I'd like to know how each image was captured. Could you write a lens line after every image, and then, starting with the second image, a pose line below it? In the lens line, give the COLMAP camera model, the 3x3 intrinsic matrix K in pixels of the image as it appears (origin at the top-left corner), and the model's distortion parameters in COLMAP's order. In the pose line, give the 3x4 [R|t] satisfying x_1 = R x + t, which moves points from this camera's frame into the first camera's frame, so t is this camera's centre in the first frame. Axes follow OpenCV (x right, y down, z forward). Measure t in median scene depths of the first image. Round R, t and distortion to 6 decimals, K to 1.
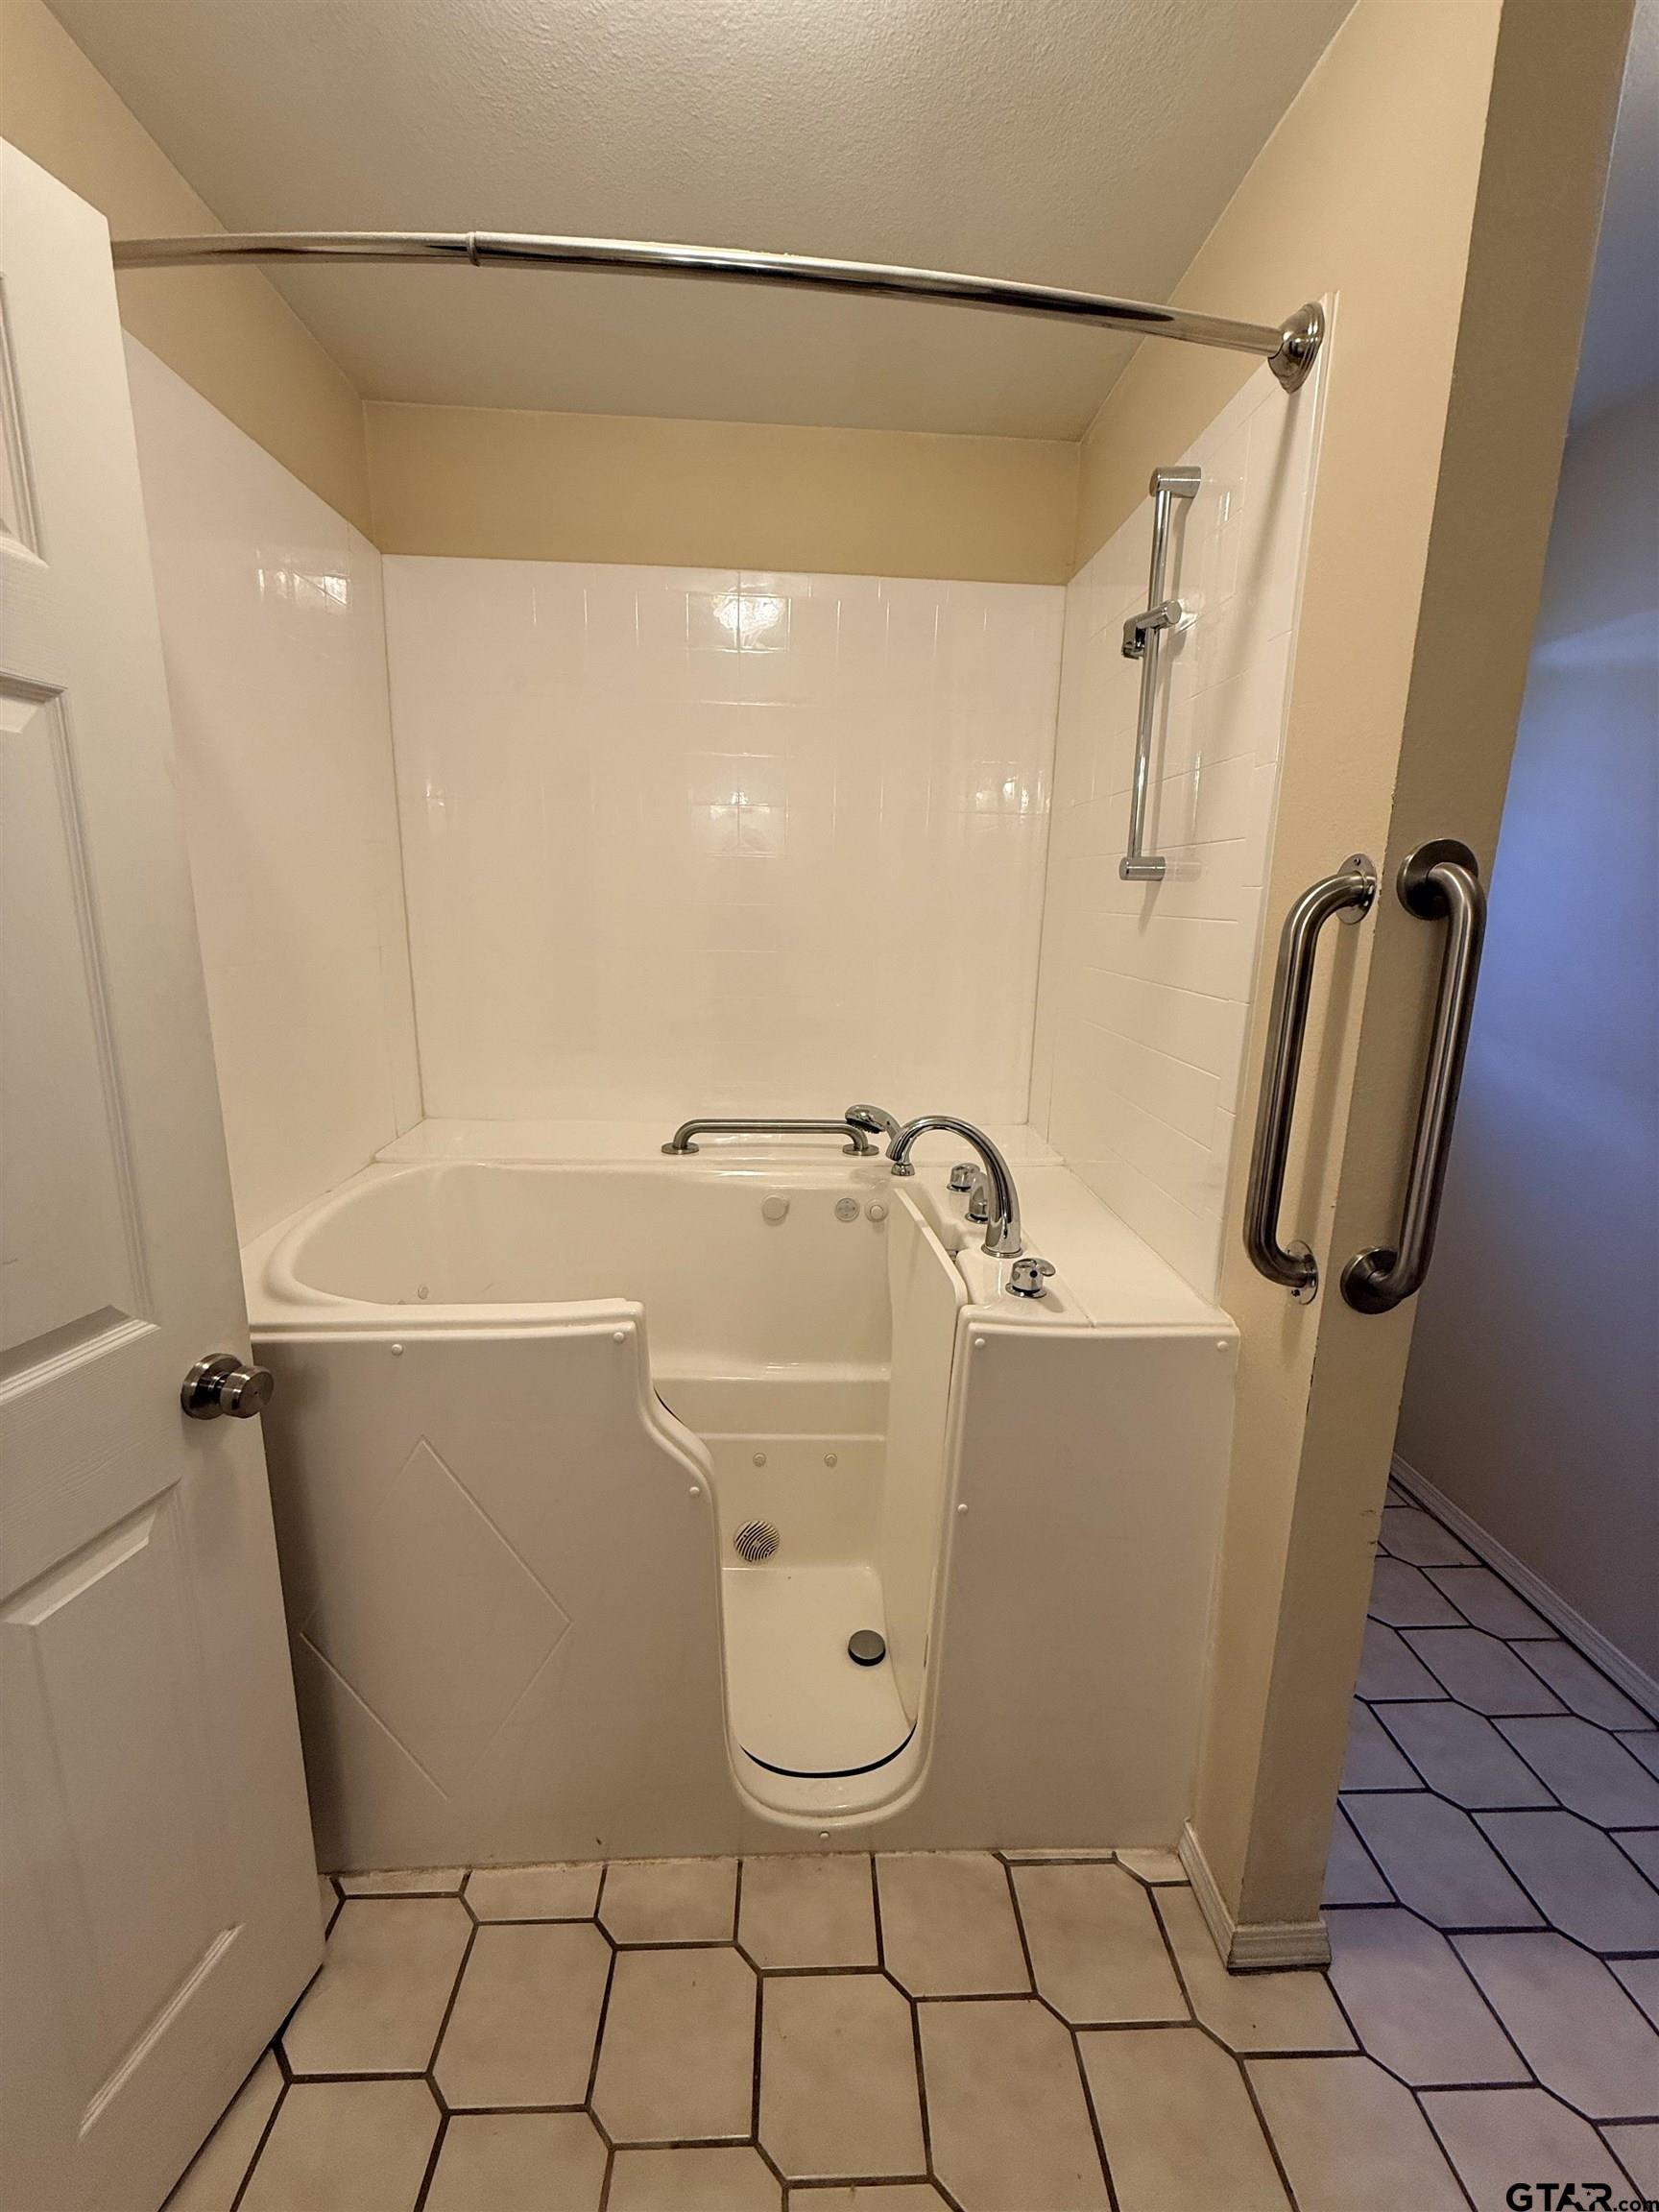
lens RADIAL K [[882.1, 0, 823.4], [0, 882.1, 1098.6], [0, 0, 1]] dist [0.001181, -0.000172]
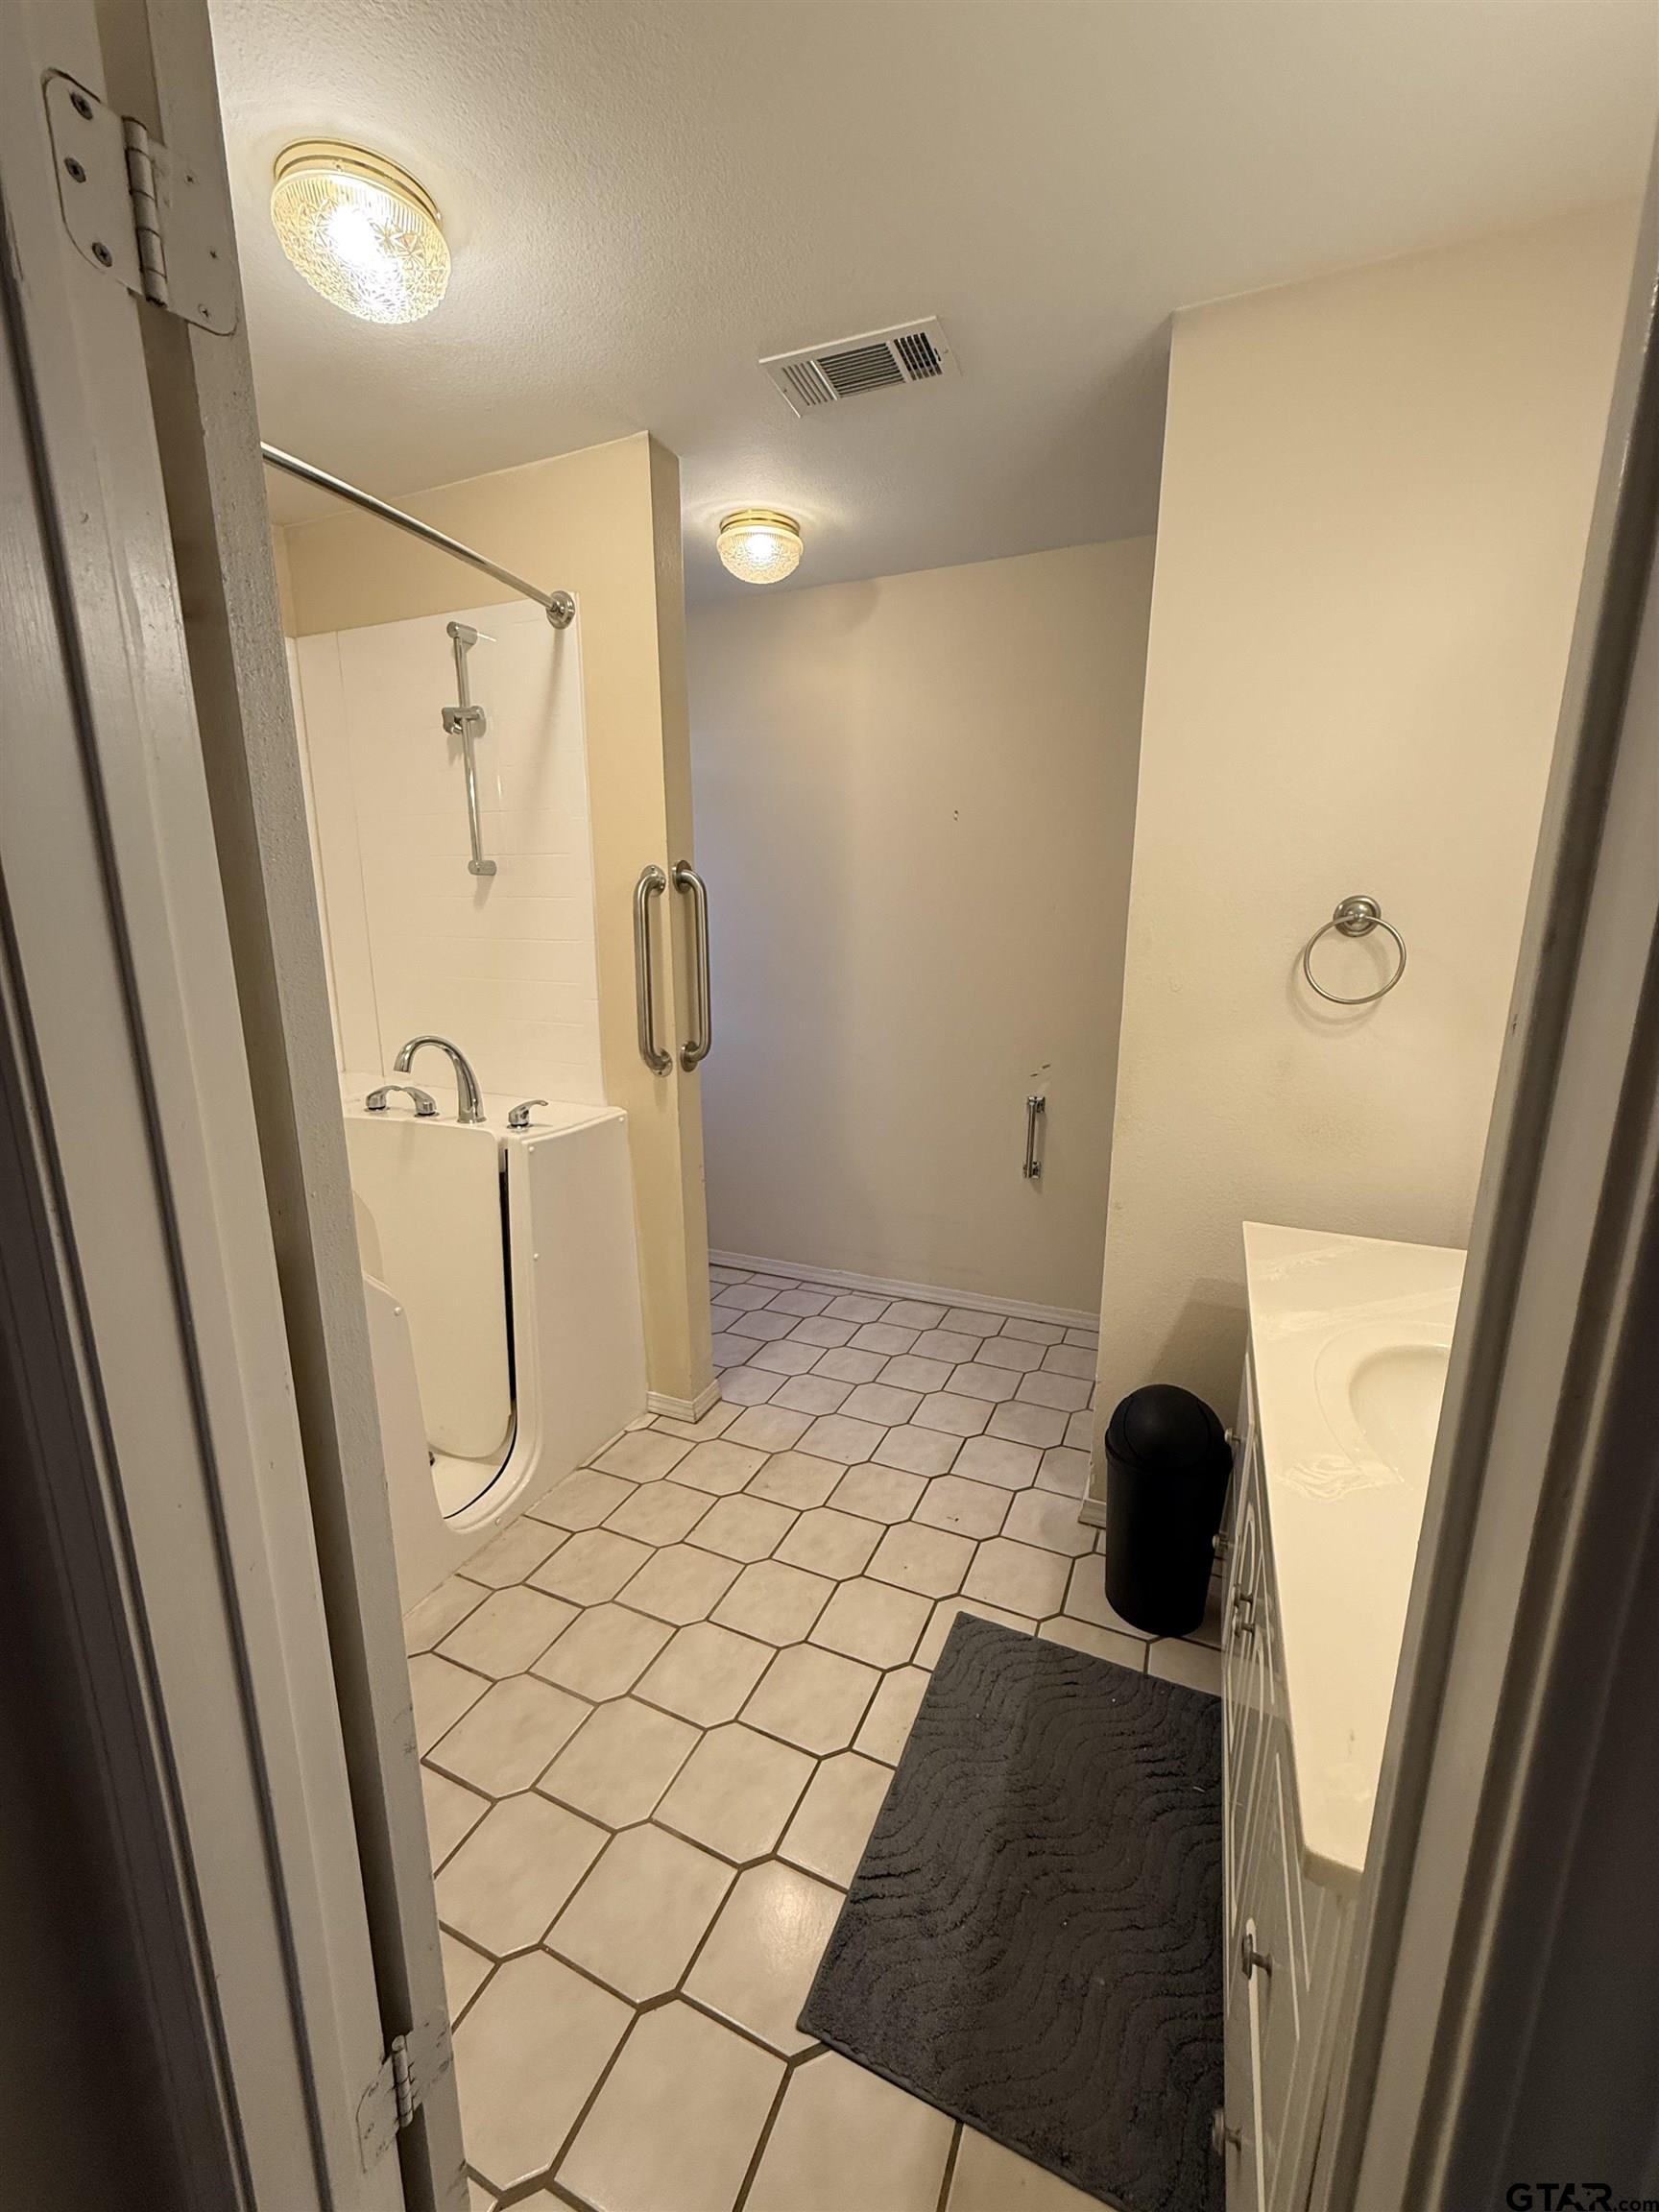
lens RADIAL K [[882.1, 0, 831.7], [0, 882.1, 1104.2], [0, 0, 1]] dist [0.001181, -0.000172]
pose [[0.448026, -0.217609, 0.867133, -1.138701], [0.202336, 0.969439, 0.138741, 0.083393], [-0.870823, 0.113292, 0.478364, -0.359511]]
